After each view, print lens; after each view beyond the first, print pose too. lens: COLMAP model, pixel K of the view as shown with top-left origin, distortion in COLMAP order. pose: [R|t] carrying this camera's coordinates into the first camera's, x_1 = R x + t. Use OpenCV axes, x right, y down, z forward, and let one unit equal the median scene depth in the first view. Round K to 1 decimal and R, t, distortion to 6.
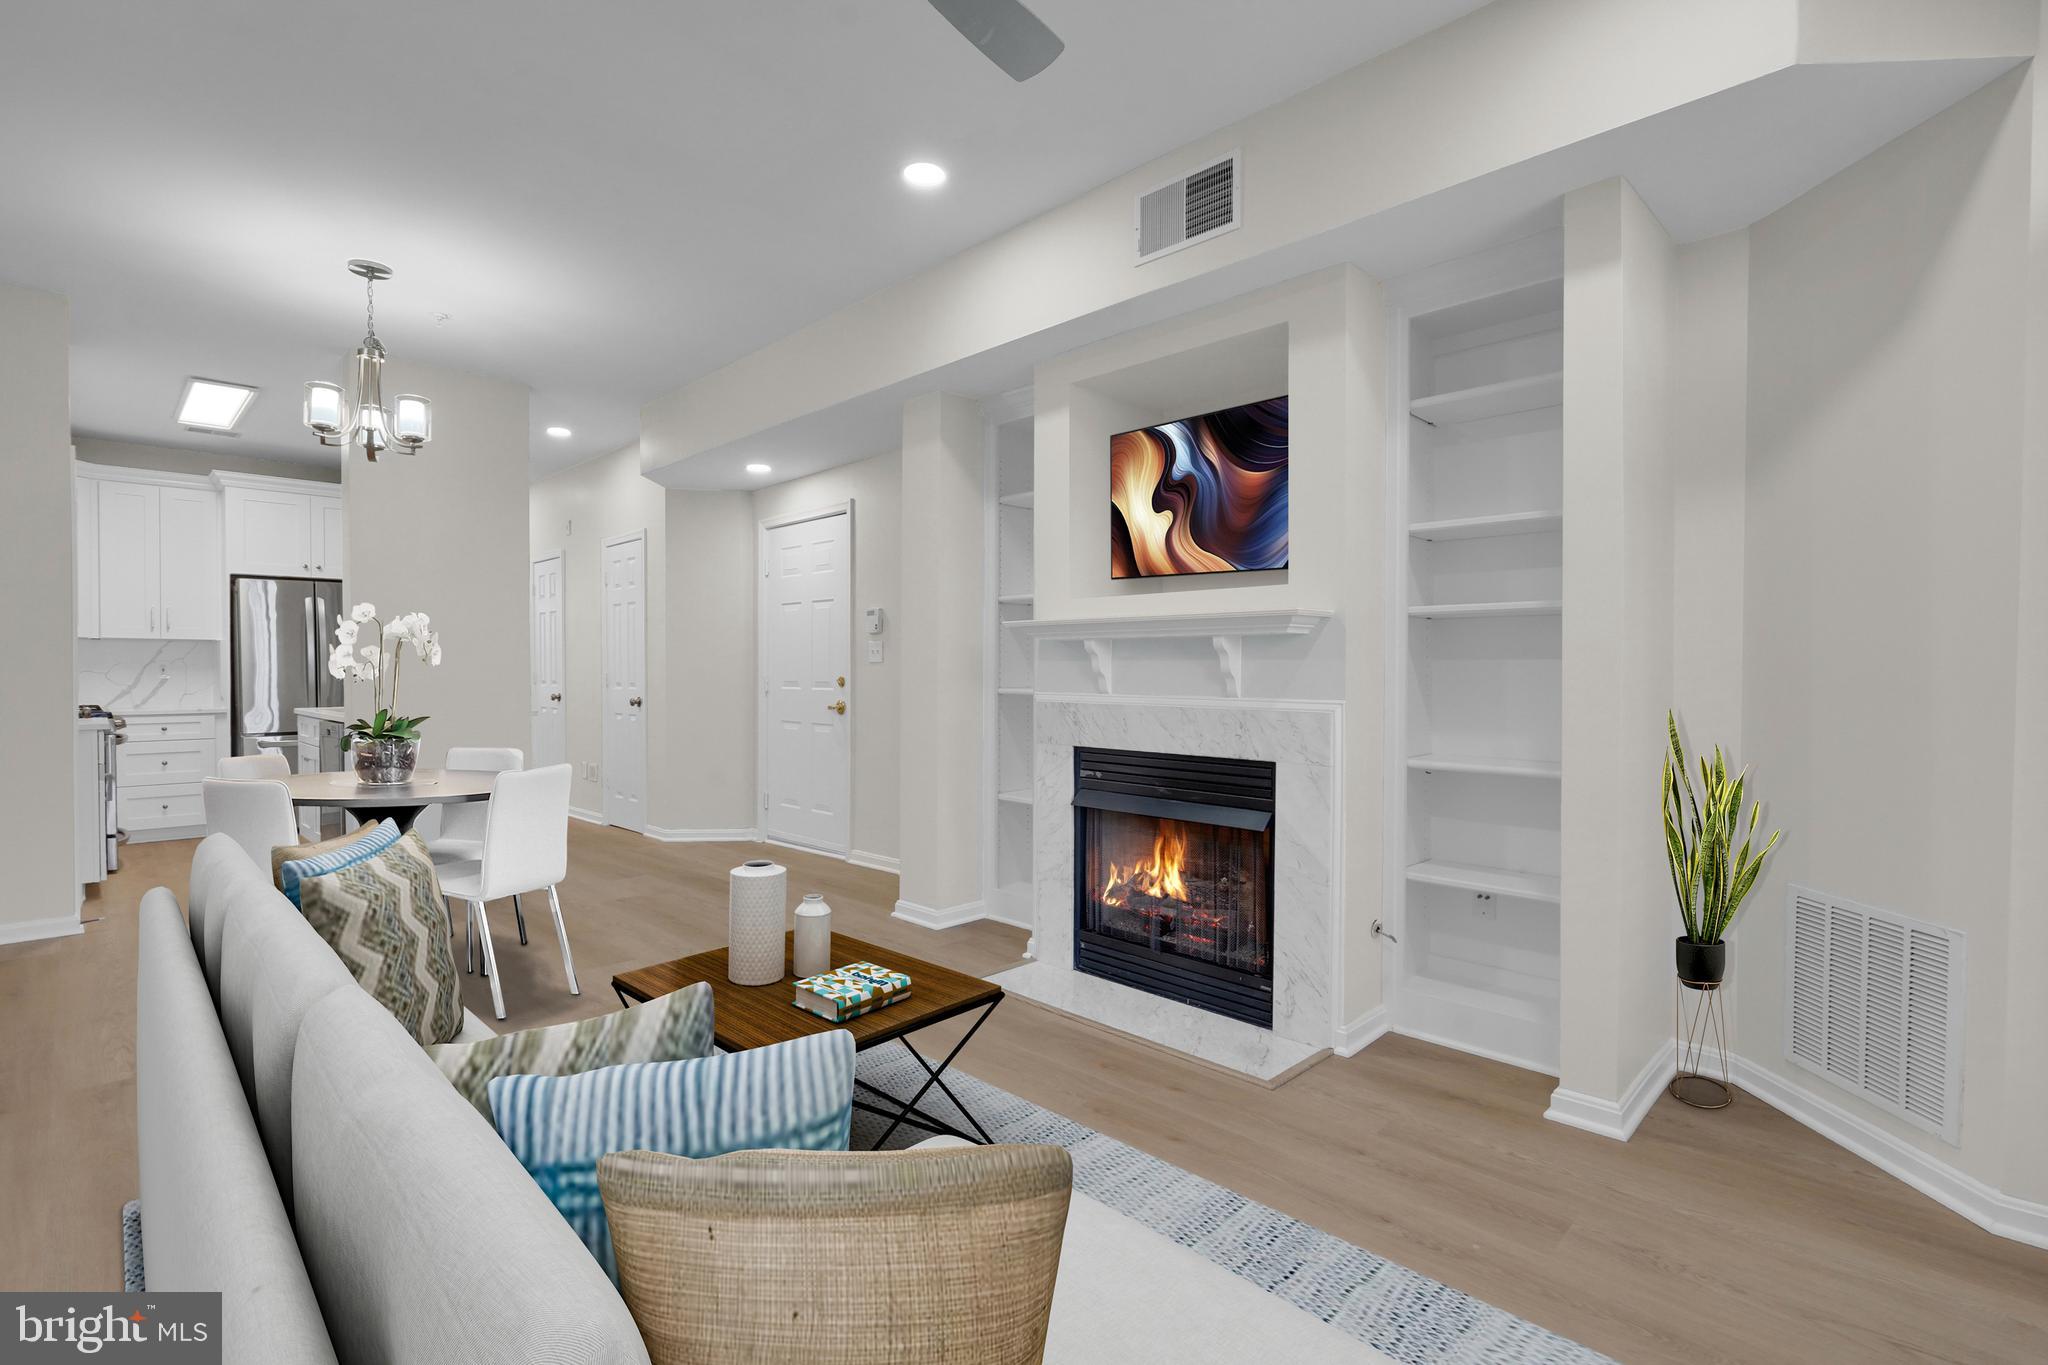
lens RADIAL K [[954.9, 0, 1020.1], [0, 954.9, 679.3], [0, 0, 1]] dist [-0.000118, 0.000255]
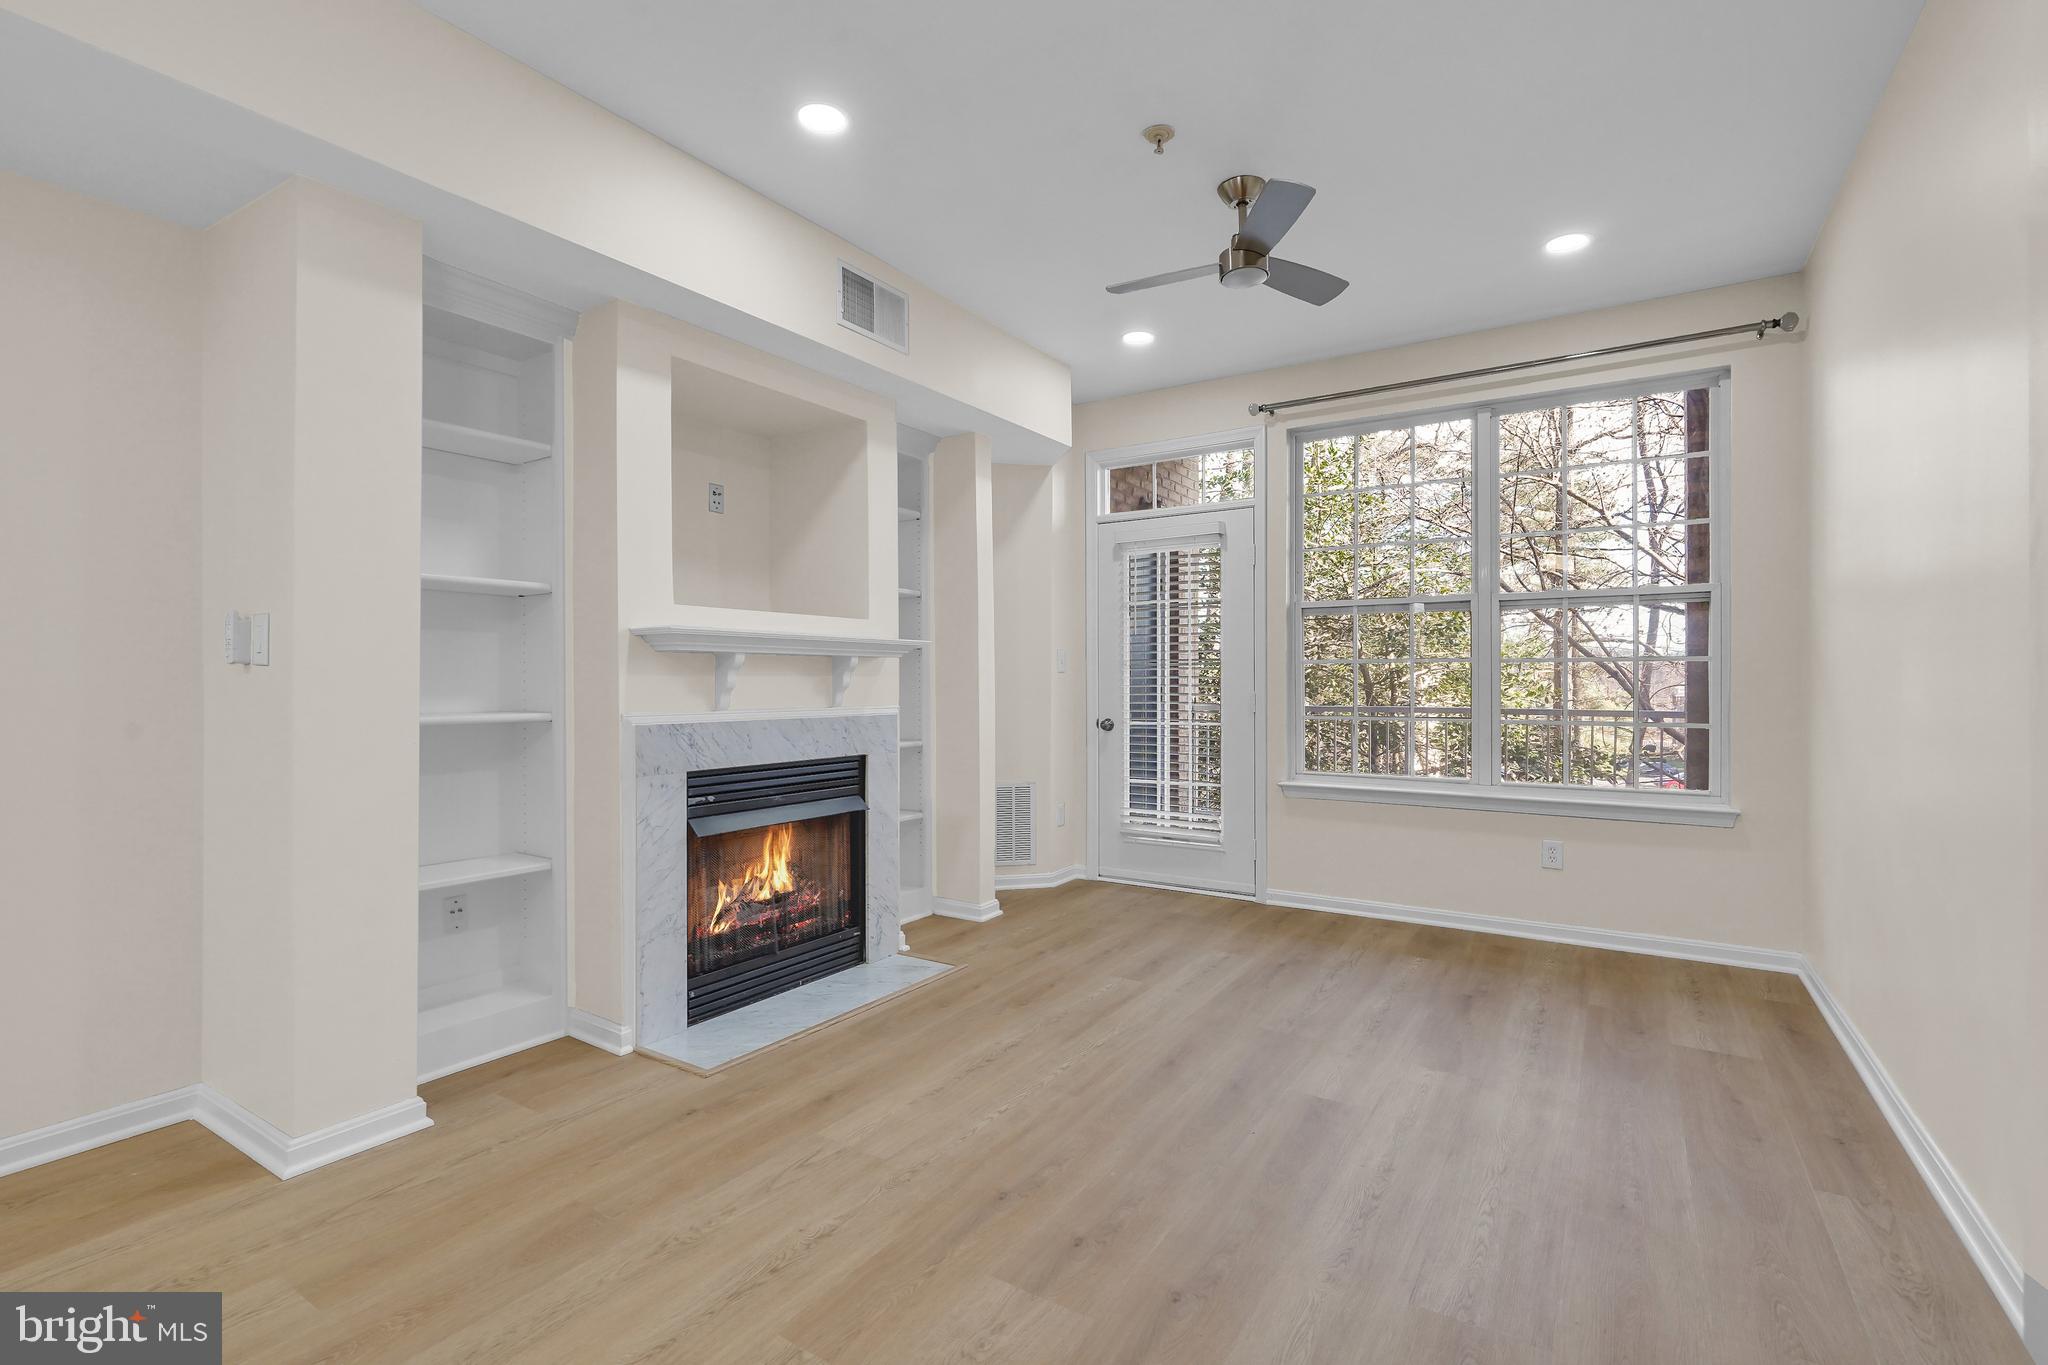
lens RADIAL K [[926.6, 0, 1019.7], [0, 926.6, 680.1], [0, 0, 1]] dist [-0.000808, 0.000851]
pose [[-0.208182, 0.000186, 0.978090, -0.914711], [0.011800, 0.999928, 0.002321, -0.014437], [-0.978019, 0.012025, -0.208169, 0.953546]]
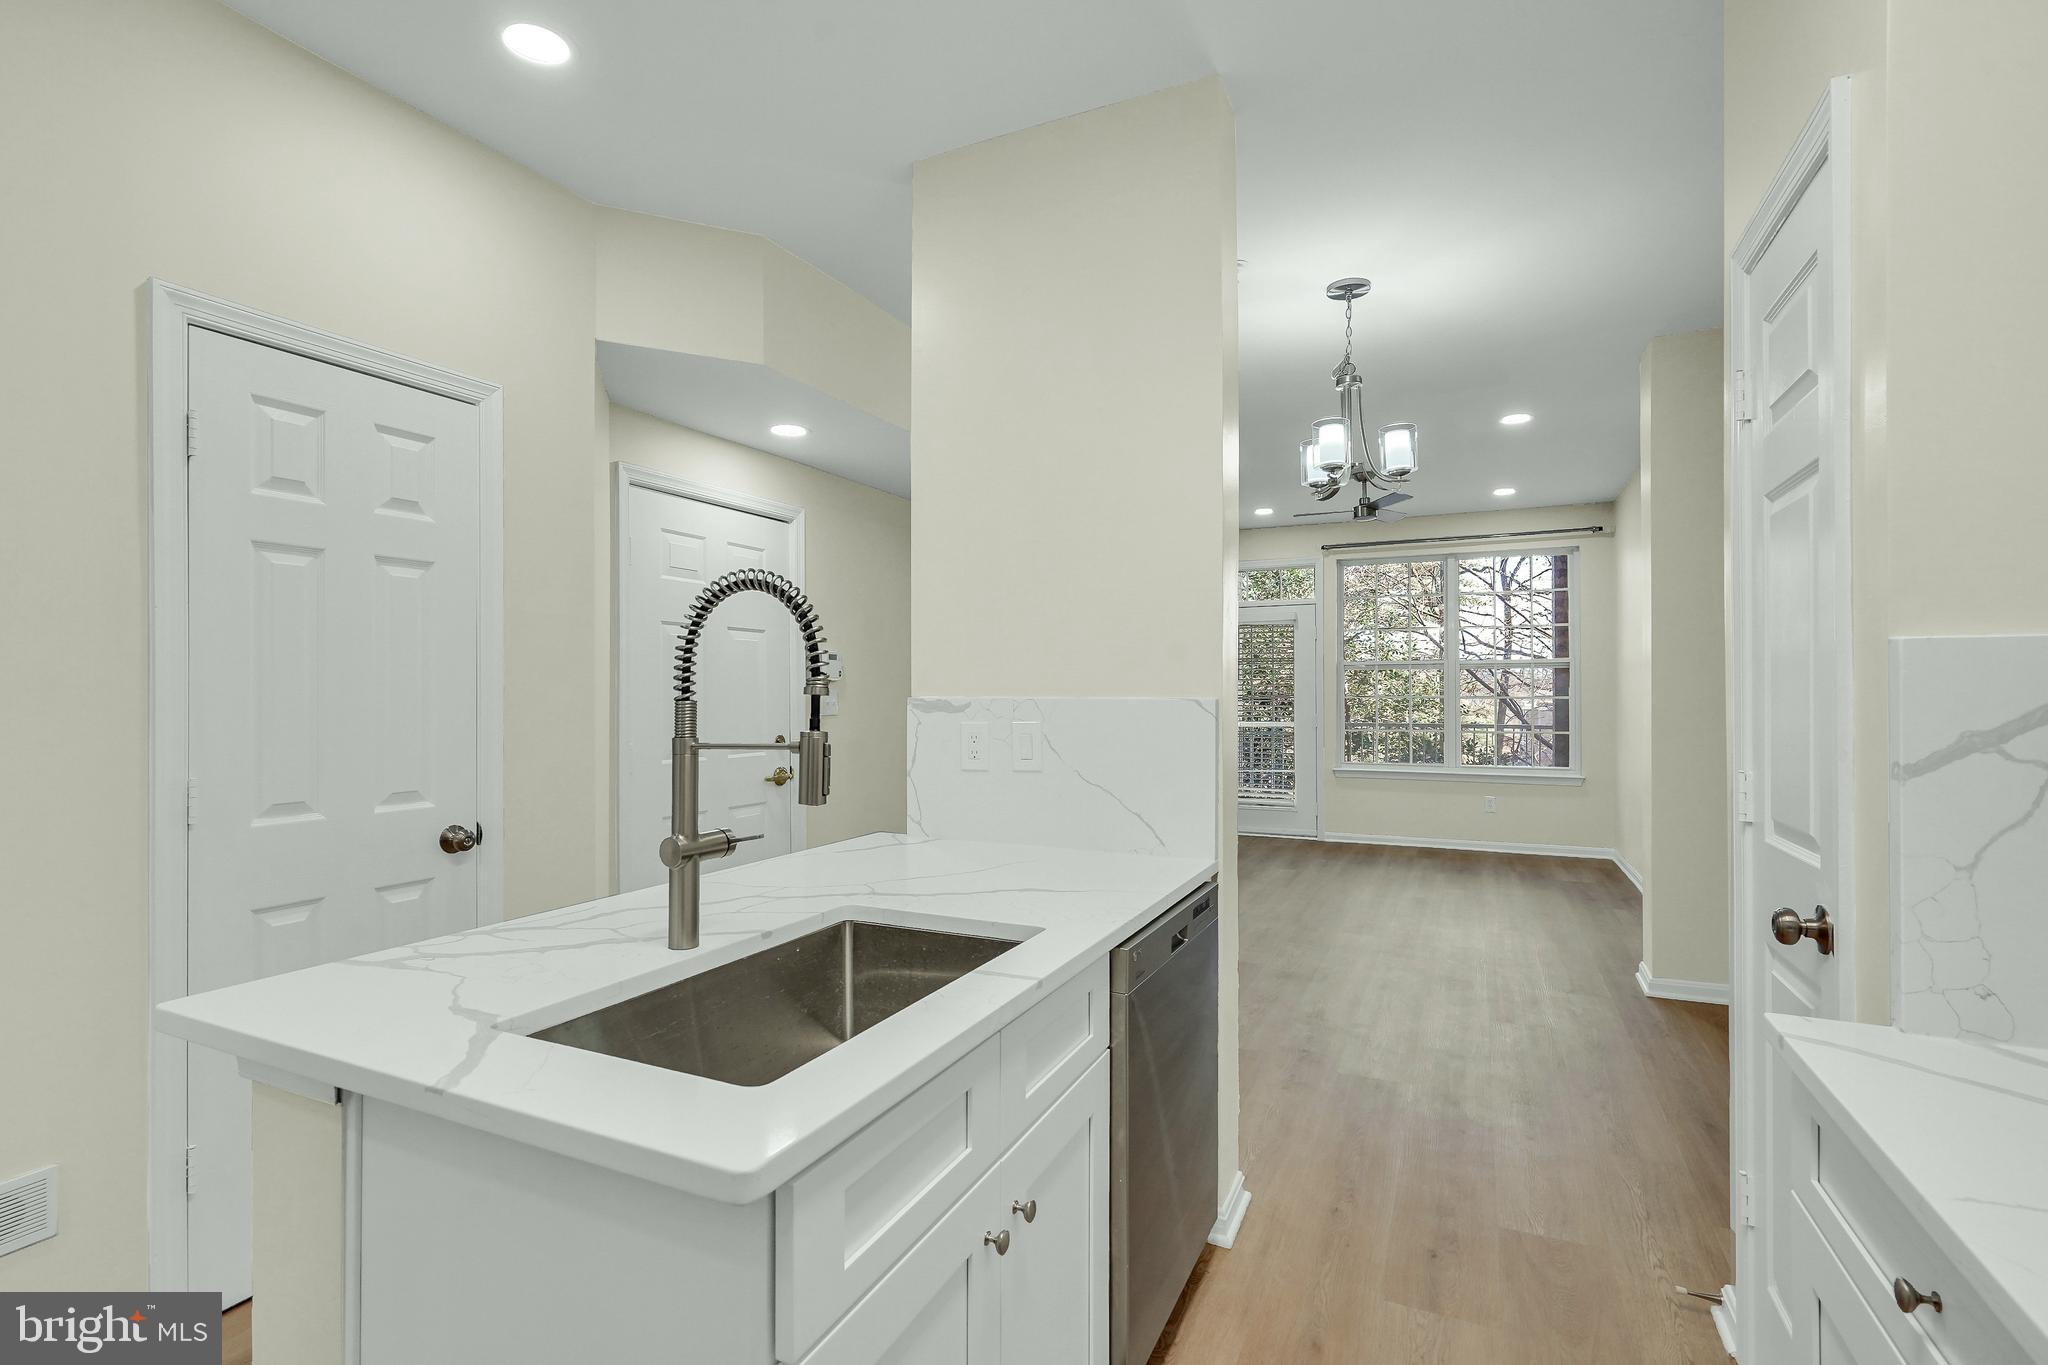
lens RADIAL K [[943.0, 0, 1018.8], [0, 943.0, 685.5], [0, 0, 1]] dist [-0.000208, 0.000050]
pose [[-0.331455, 0.009084, 0.943427, -1.656043], [0.012848, 0.999904, -0.005114, -0.063355], [-0.943384, 0.010426, -0.331540, 1.861702]]
